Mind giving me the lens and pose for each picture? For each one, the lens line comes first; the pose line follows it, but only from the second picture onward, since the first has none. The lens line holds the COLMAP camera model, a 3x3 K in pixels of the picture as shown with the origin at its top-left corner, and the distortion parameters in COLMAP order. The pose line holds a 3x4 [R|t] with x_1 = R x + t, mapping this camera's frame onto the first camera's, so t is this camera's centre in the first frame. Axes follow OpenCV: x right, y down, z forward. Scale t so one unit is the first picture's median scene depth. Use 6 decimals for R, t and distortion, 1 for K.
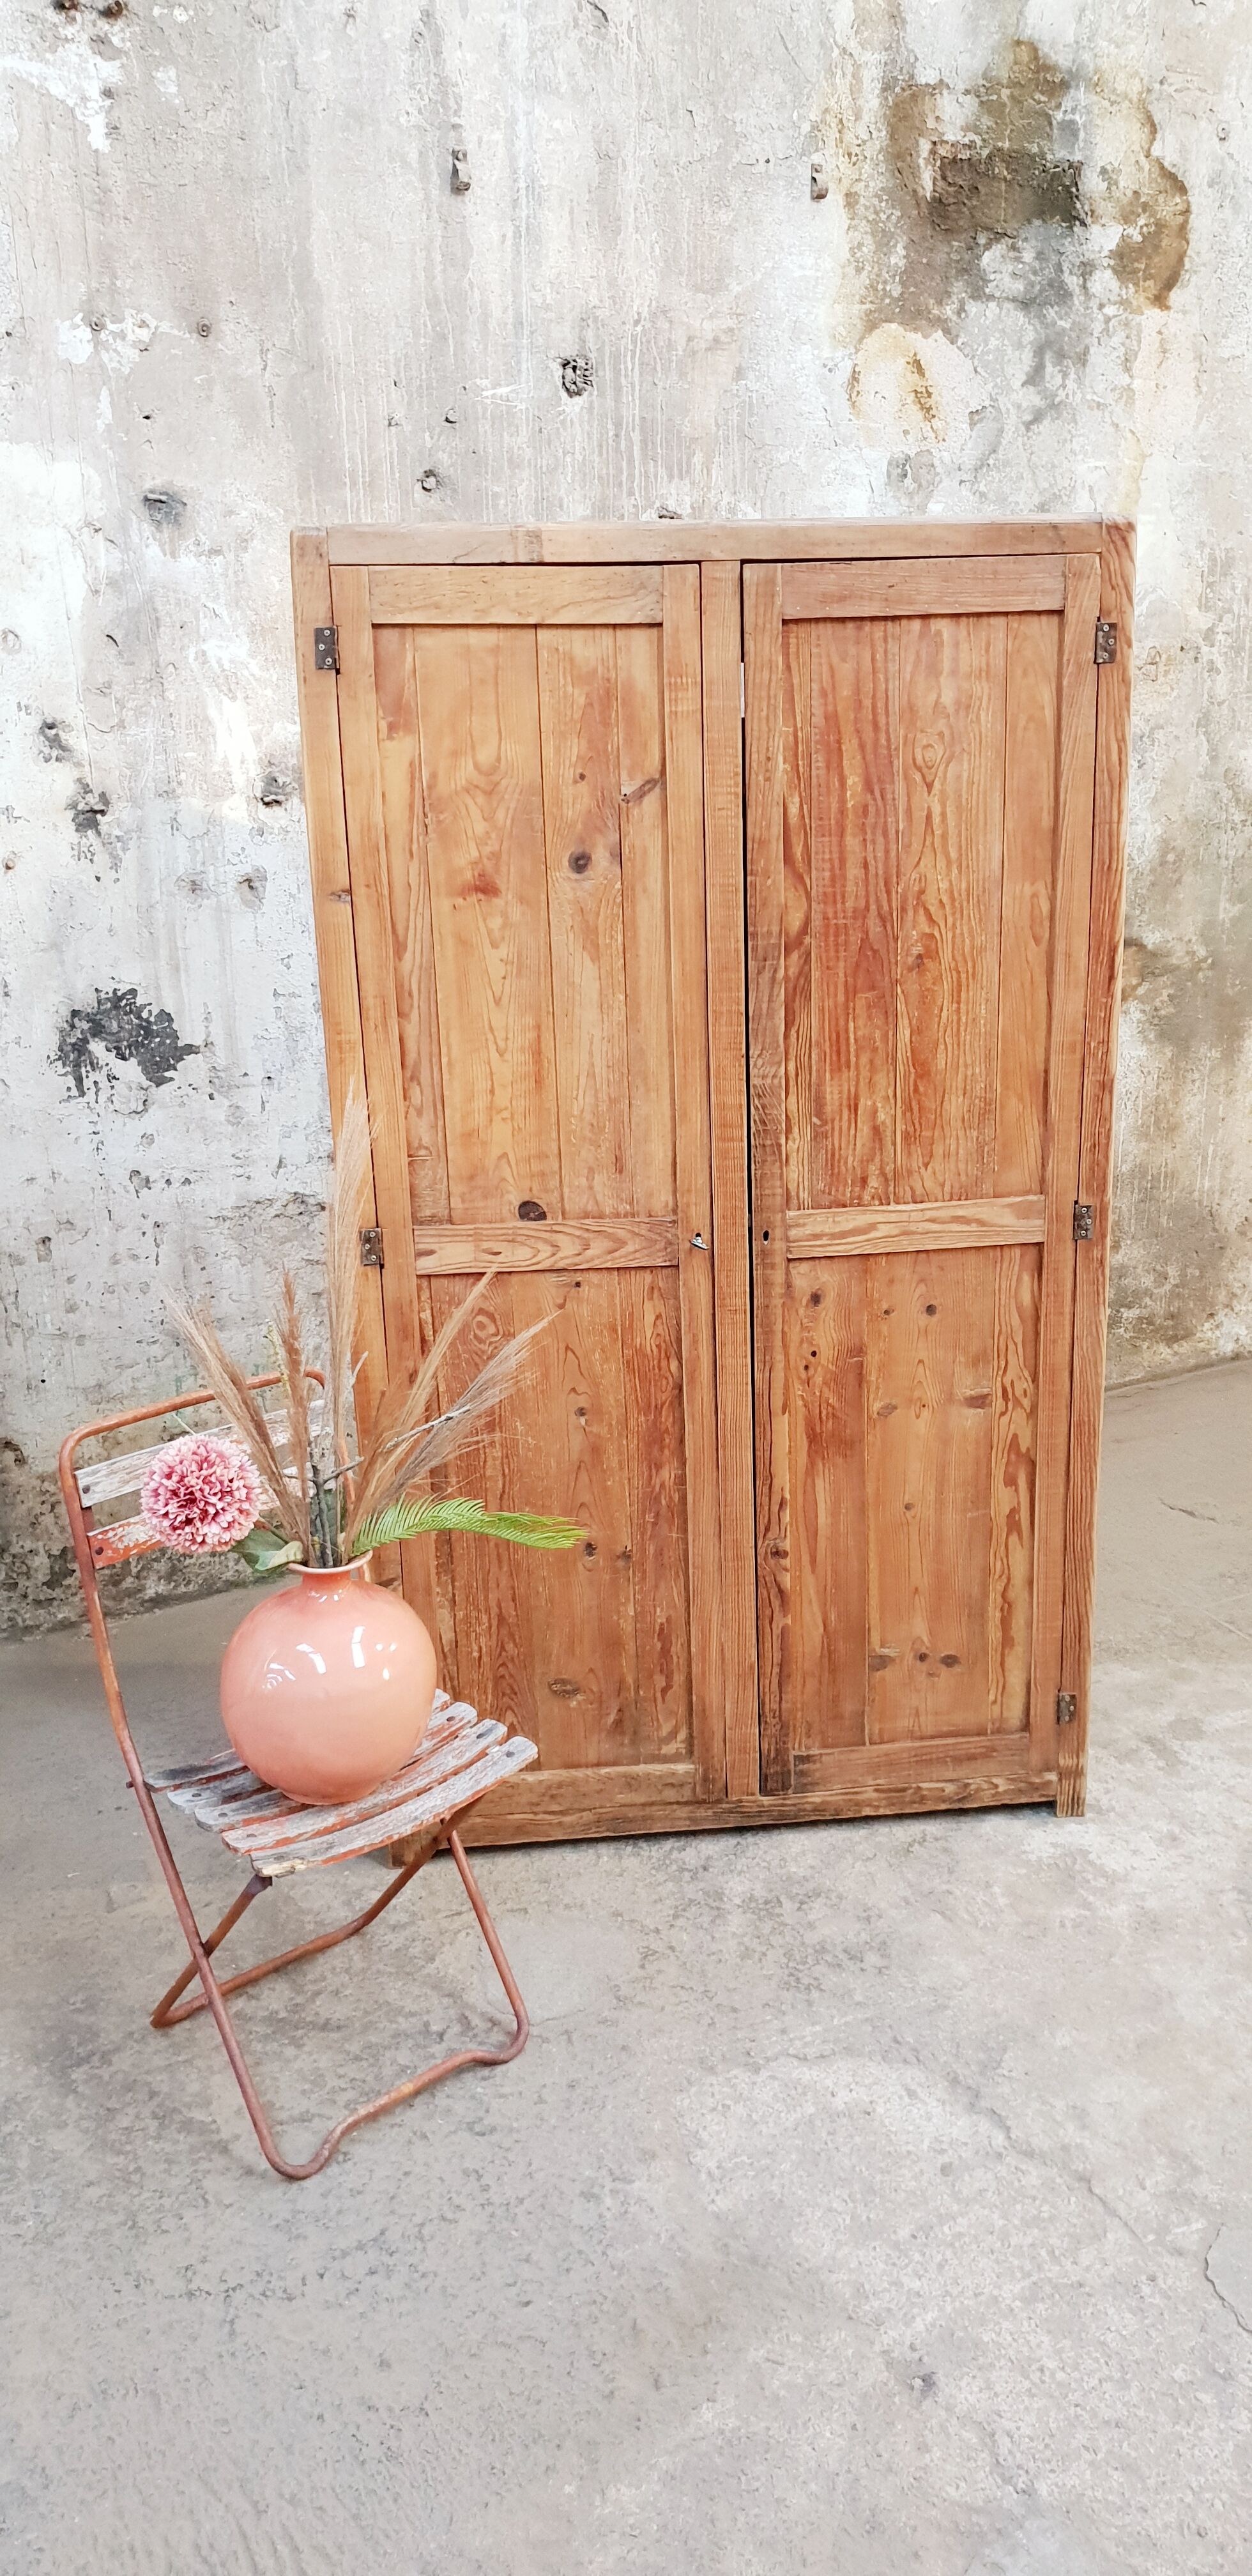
lens RADIAL K [[2024.8, 0, 663.6], [0, 2024.8, 1267.2], [0, 0, 1]] dist [0.007673, 0.007011]
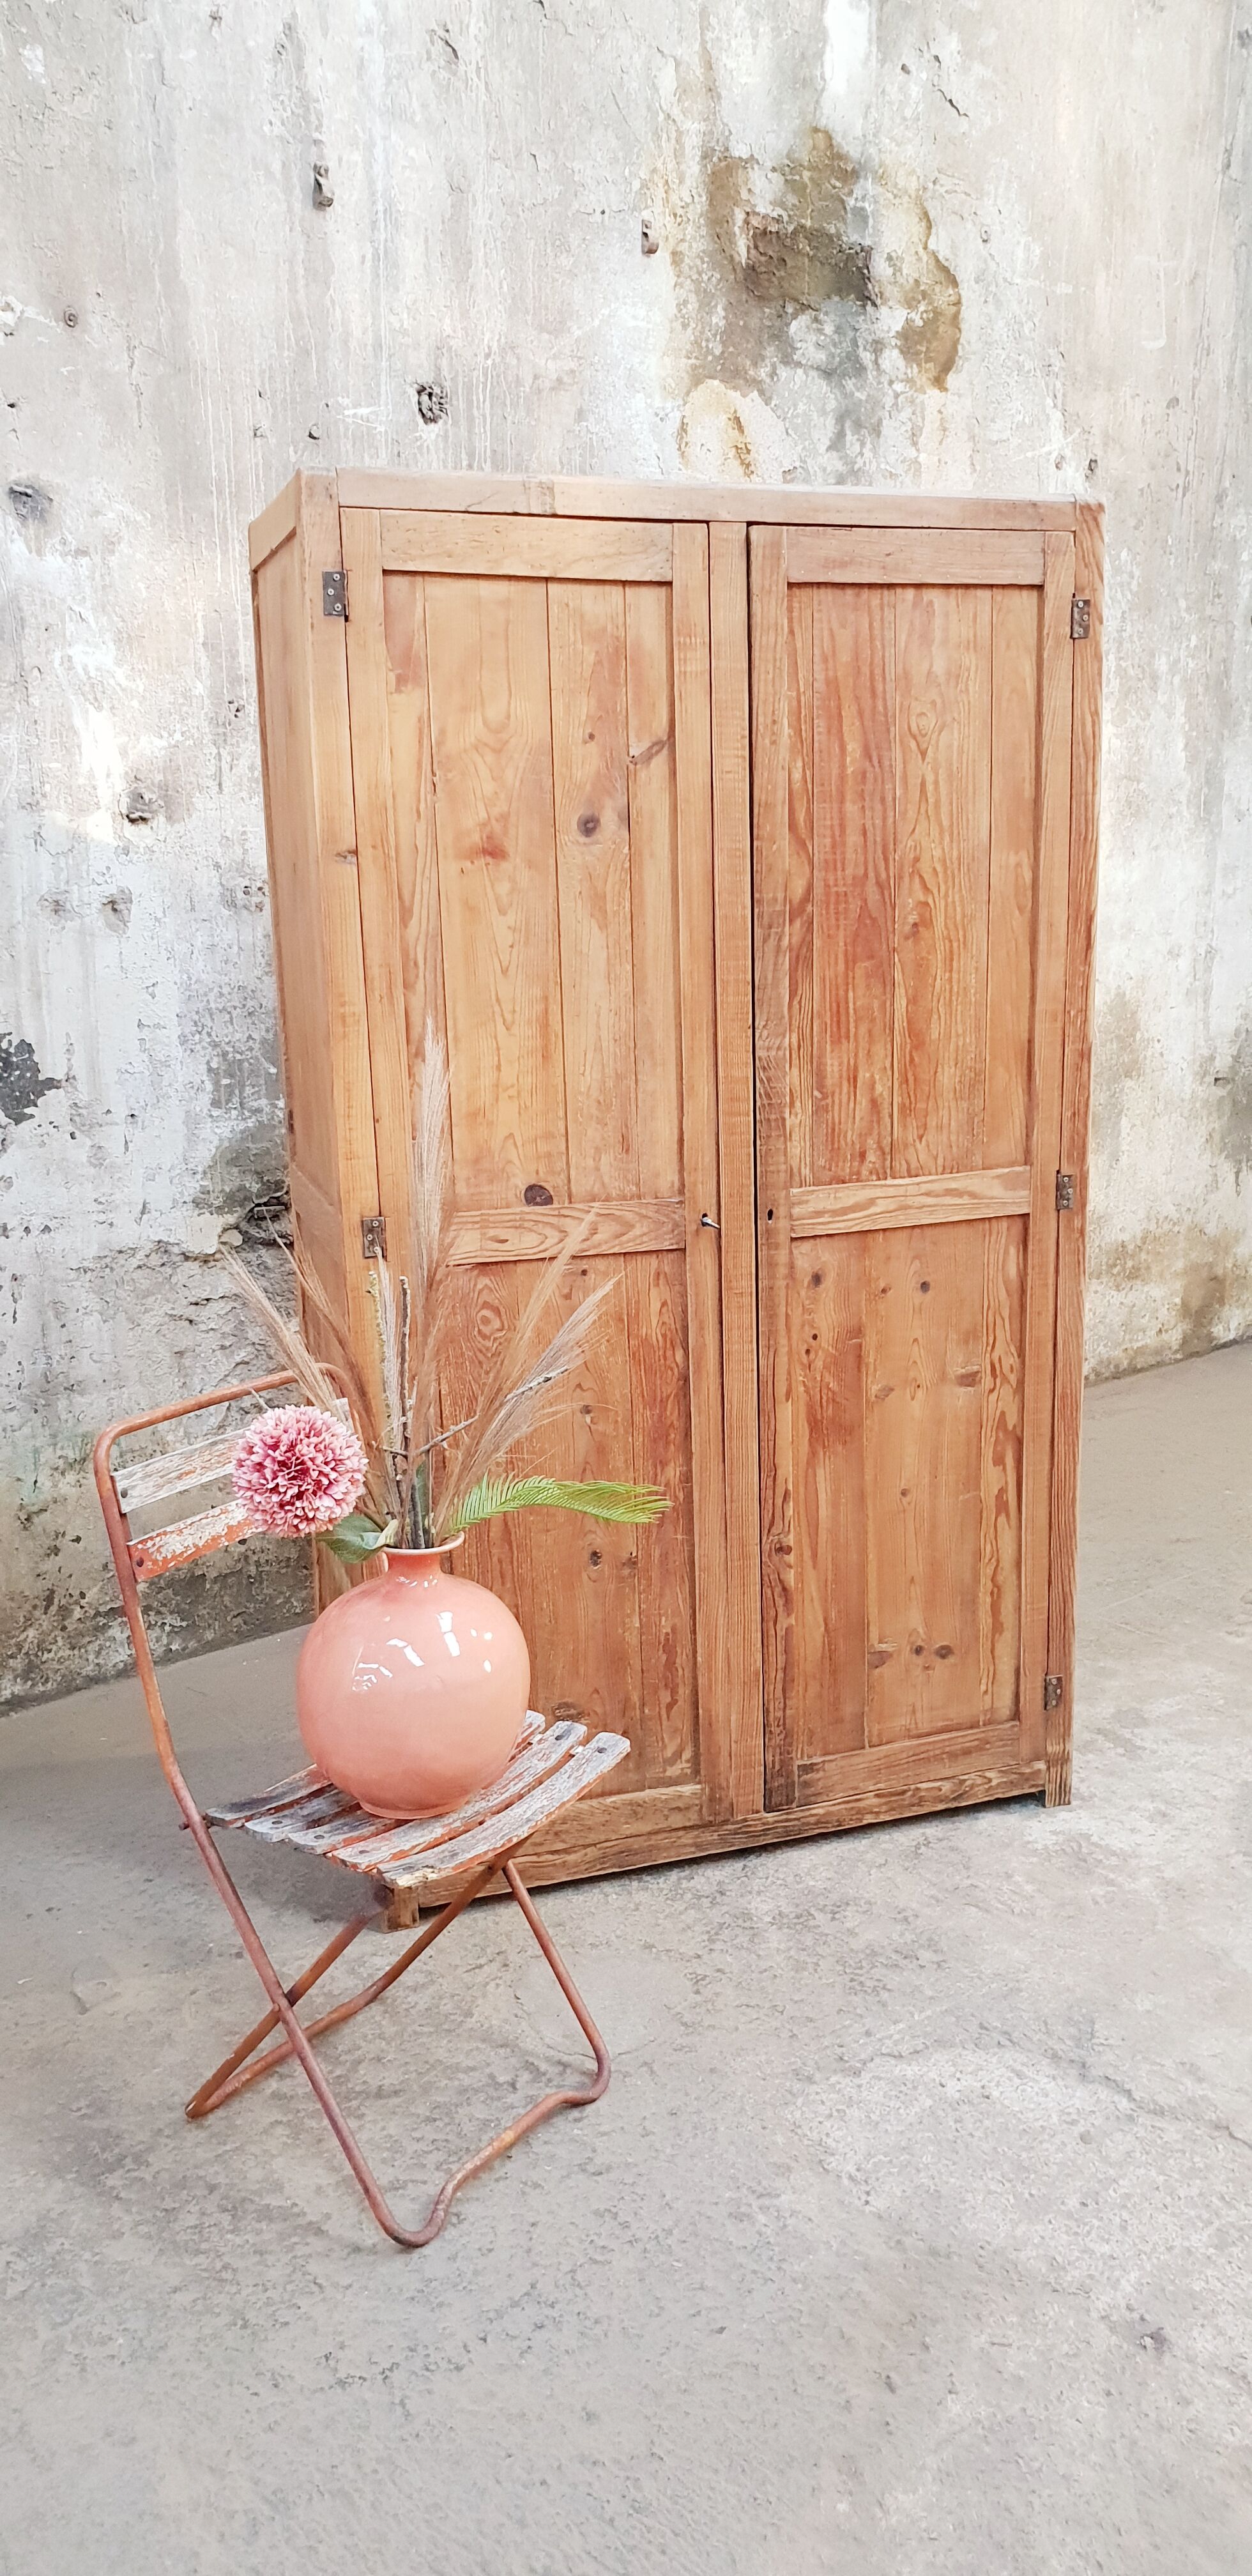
lens RADIAL K [[2024.8, 0, 662.5], [0, 2024.8, 1281.2], [0, 0, 1]] dist [0.007673, 0.007011]
pose [[0.974296, -0.044511, 0.220831, -0.214252], [0.062320, 0.995284, -0.074339, 0.084955], [-0.216481, 0.086191, 0.972475, 0.062476]]
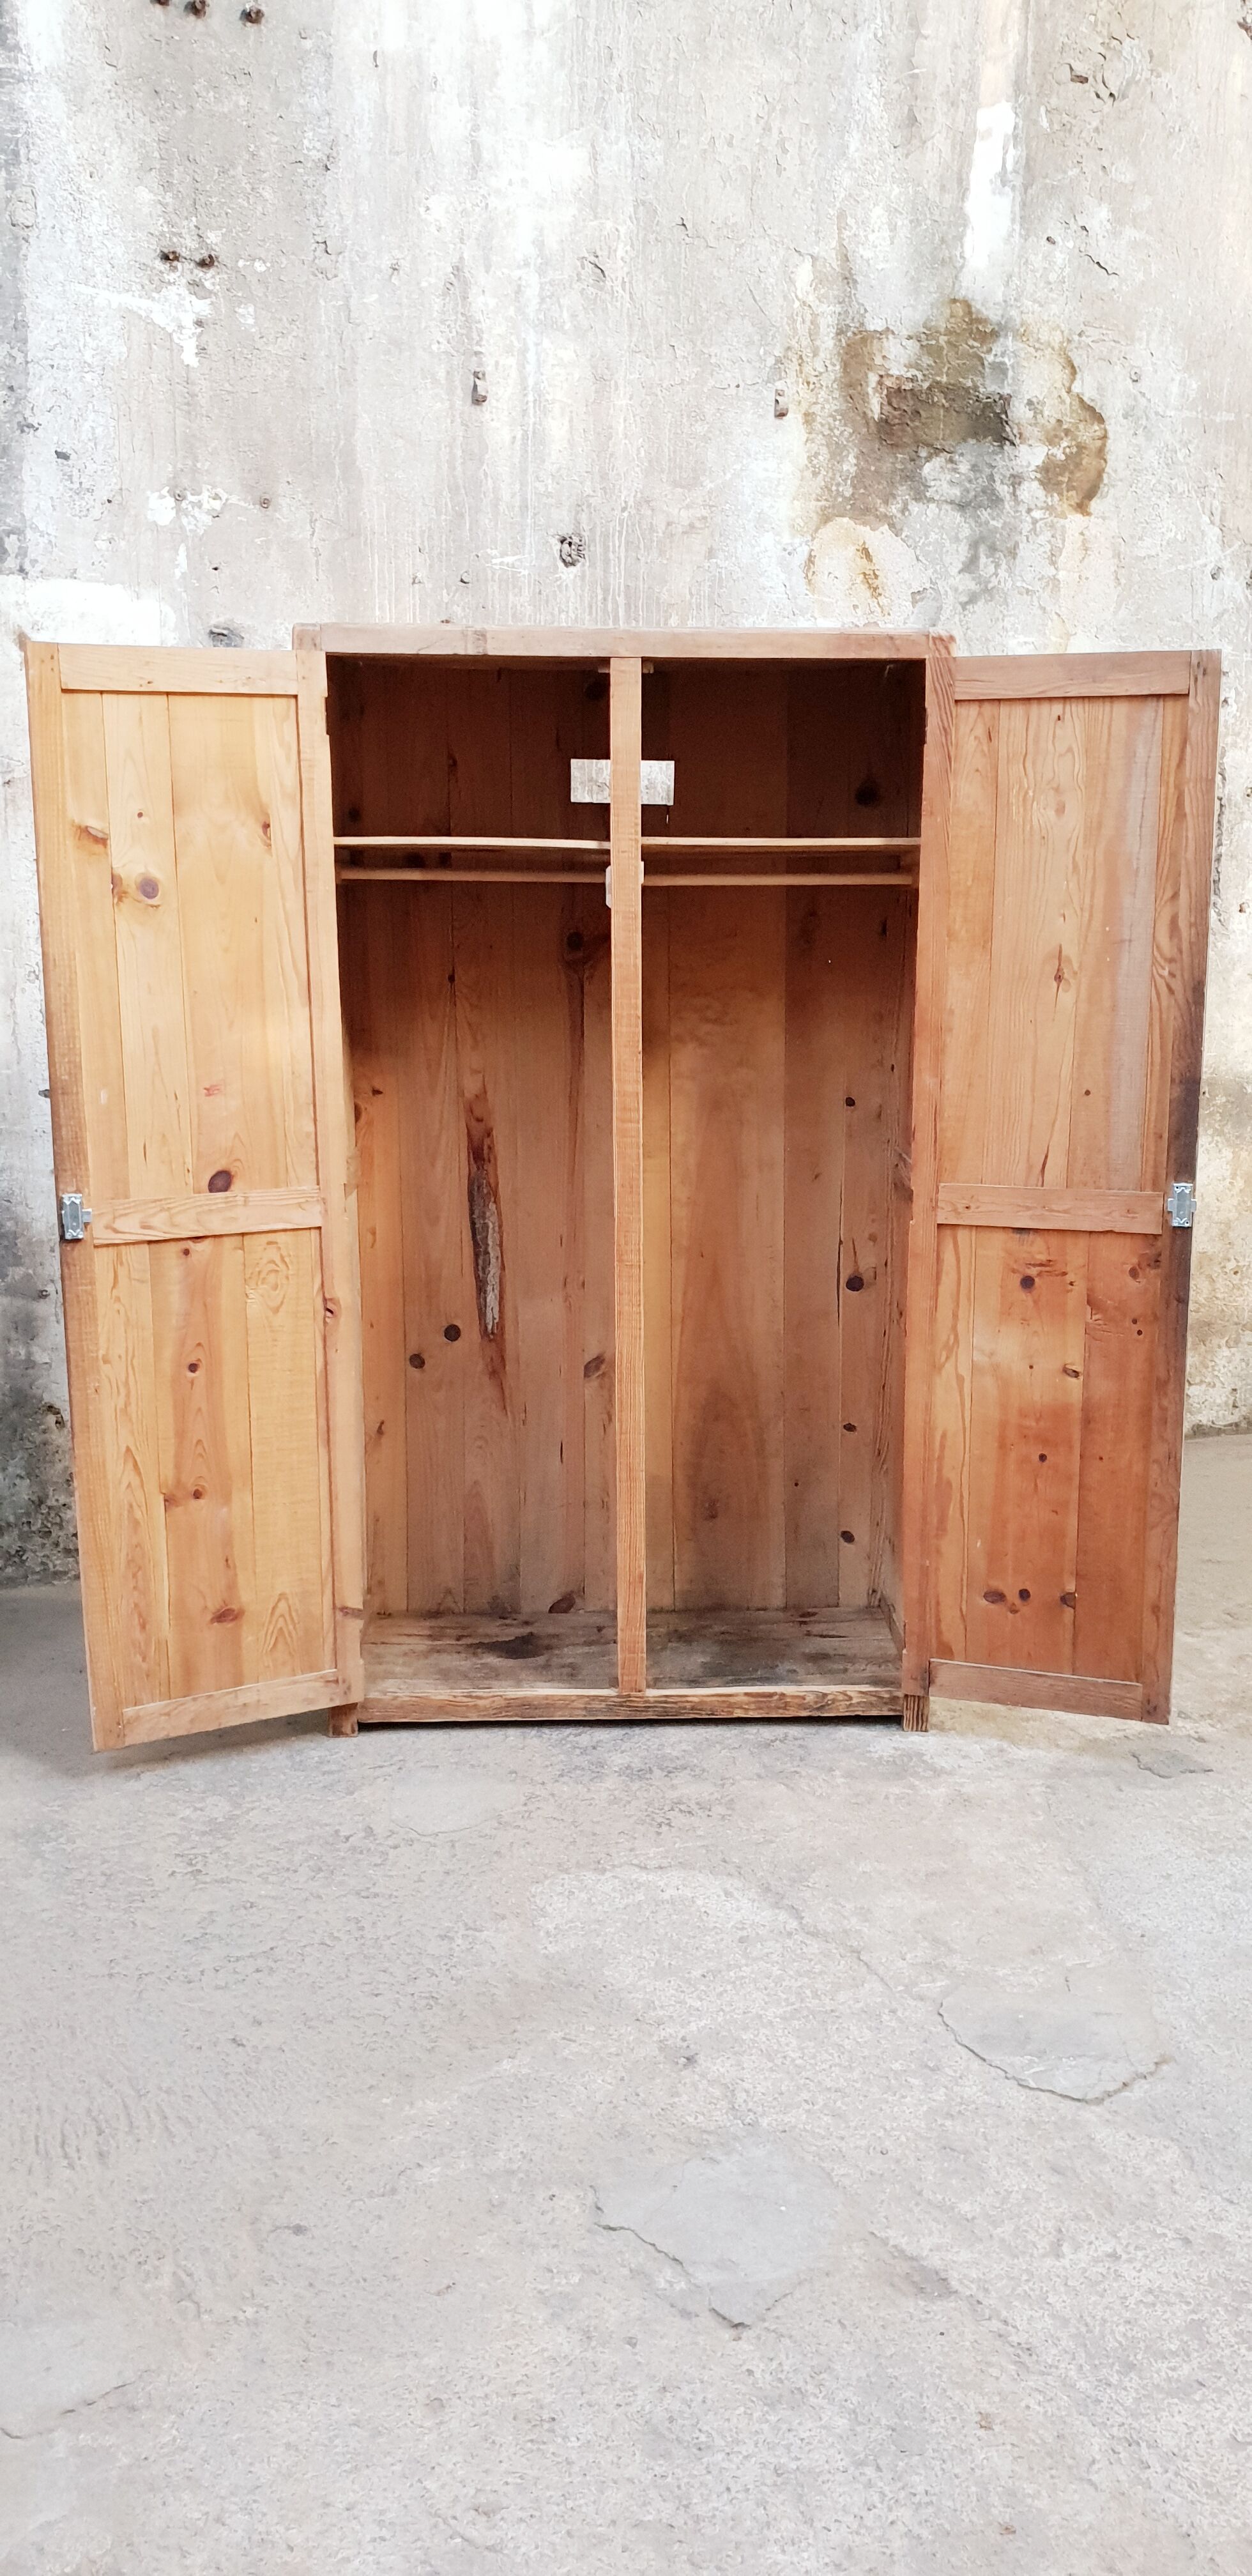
lens RADIAL K [[2024.8, 0, 664.1], [0, 2024.8, 1297.4], [0, 0, 1]] dist [0.007673, 0.007011]
pose [[0.997467, 0.037317, -0.060558, 0.129132], [-0.043477, 0.993645, -0.103823, 0.165279], [0.056299, 0.106193, 0.992750, -0.201402]]
